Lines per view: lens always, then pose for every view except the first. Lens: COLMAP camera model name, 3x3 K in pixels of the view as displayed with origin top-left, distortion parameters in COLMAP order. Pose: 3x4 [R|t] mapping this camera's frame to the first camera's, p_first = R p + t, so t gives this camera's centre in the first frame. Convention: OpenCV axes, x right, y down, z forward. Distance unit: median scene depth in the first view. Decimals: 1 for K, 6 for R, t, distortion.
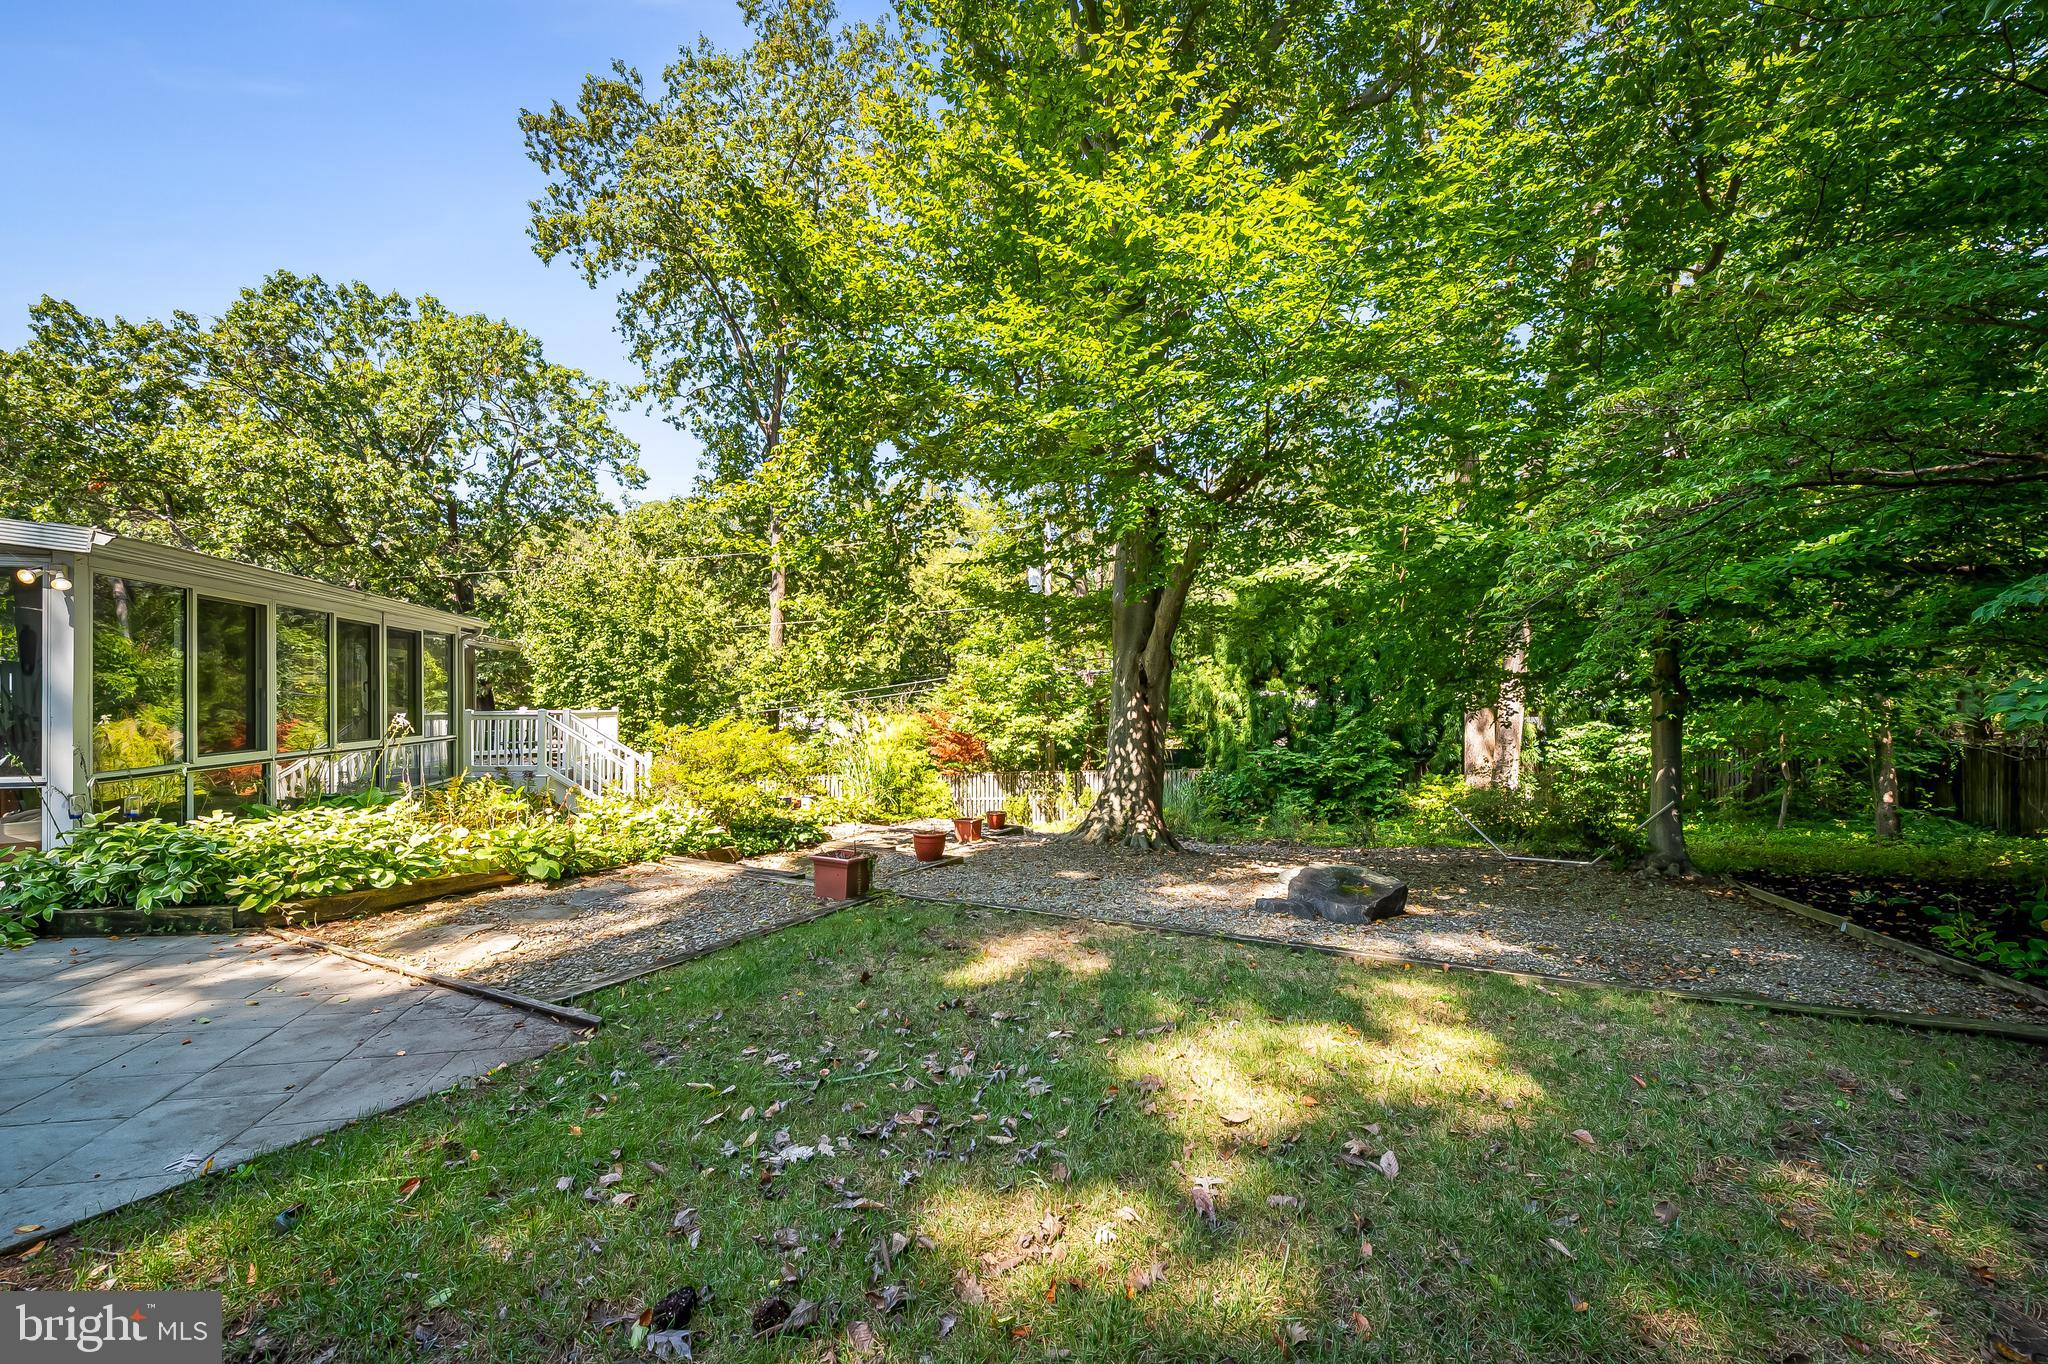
lens RADIAL K [[812.5, 0, 1017.9], [0, 812.5, 693.5], [0, 0, 1]] dist [-0.011650, 0.000264]
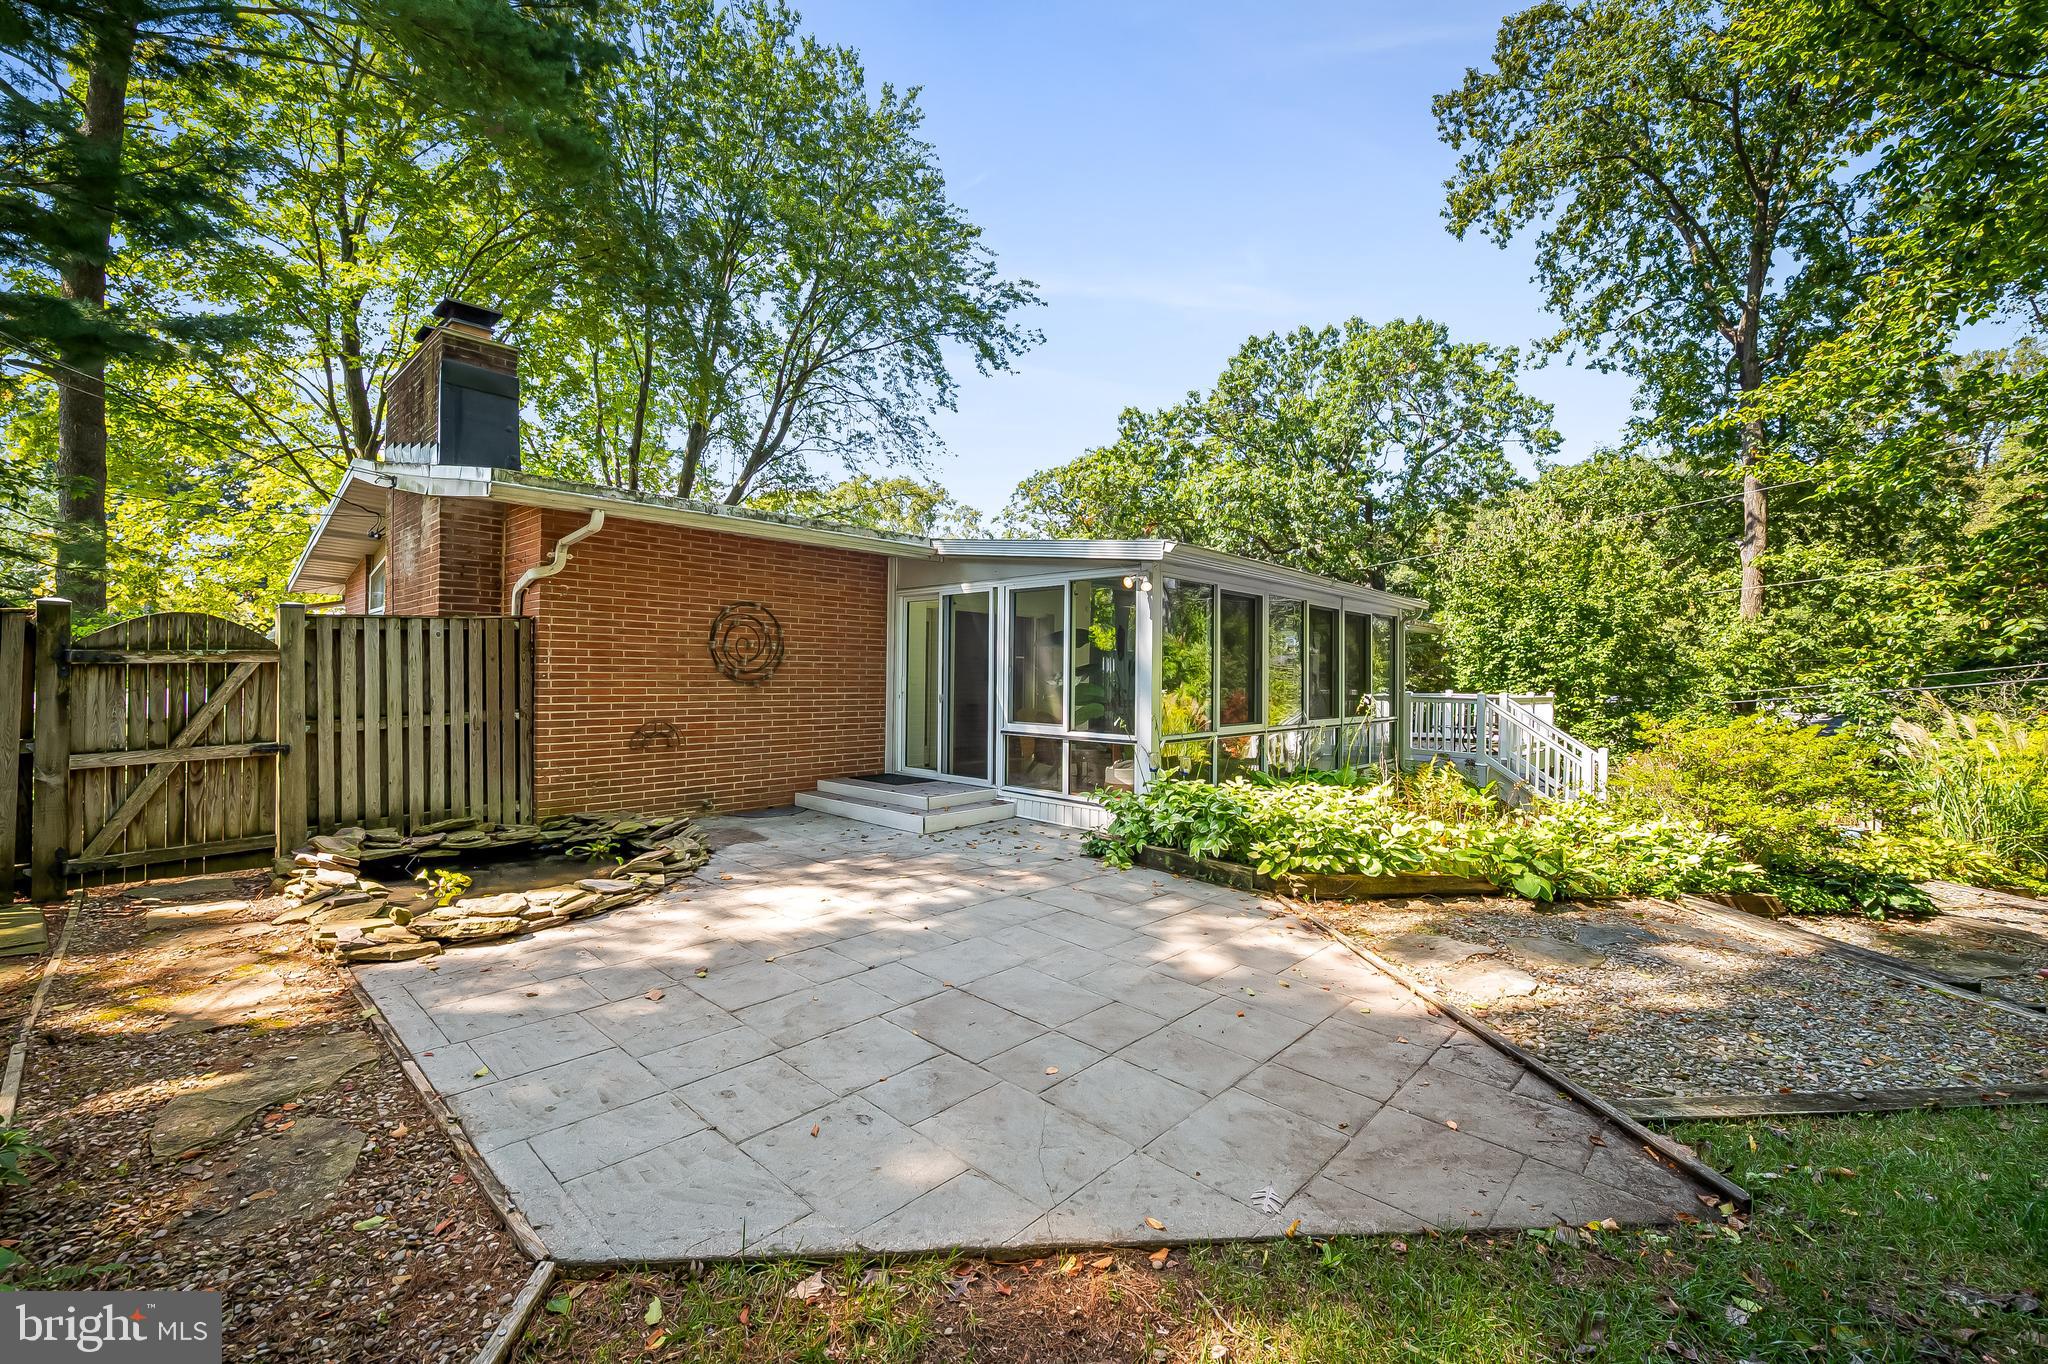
lens RADIAL K [[812.5, 0, 1017.9], [0, 812.5, 693.5], [0, 0, 1]] dist [-0.011650, 0.000264]
pose [[0.532872, 0.025288, -0.845818, -0.105867], [-0.008240, 0.999661, 0.024696, 0.001891], [0.846156, -0.006190, 0.532899, 0.069362]]
